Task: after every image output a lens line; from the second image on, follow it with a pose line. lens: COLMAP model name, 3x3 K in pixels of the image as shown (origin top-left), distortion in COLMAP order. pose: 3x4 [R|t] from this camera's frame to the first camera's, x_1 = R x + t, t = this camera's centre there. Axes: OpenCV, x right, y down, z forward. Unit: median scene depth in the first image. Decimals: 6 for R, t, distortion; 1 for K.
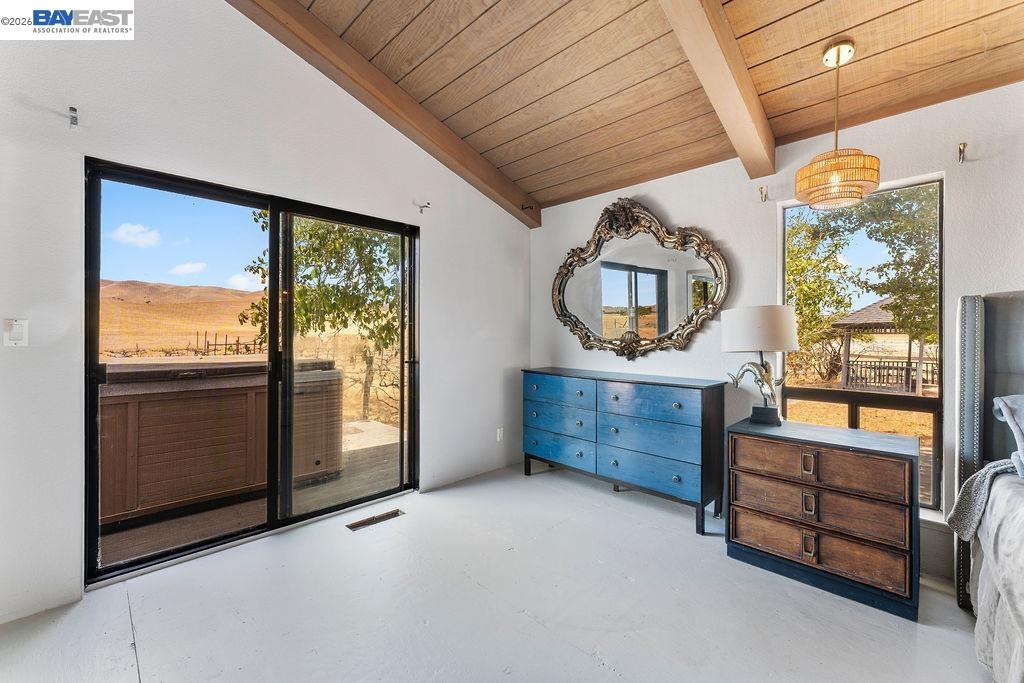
lens RADIAL K [[422.1, 0, 511.8], [0, 422.1, 332.9], [0, 0, 1]] dist [-0.001717, -0.000187]
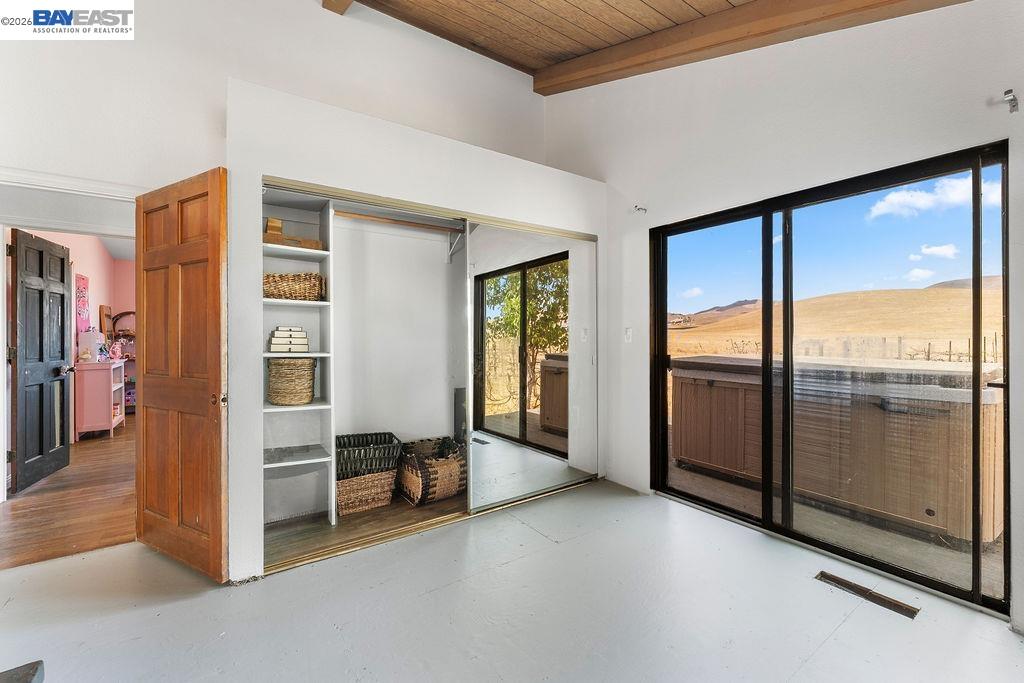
lens RADIAL K [[423.8, 0, 512.0], [0, 423.8, 323.9], [0, 0, 1]] dist [0.002042, 0.000035]
pose [[-0.165896, -0.015771, -0.986017, 0.556749], [0.001330, 0.999868, -0.016216, -0.013796], [0.986142, -0.004002, -0.165853, 0.564879]]
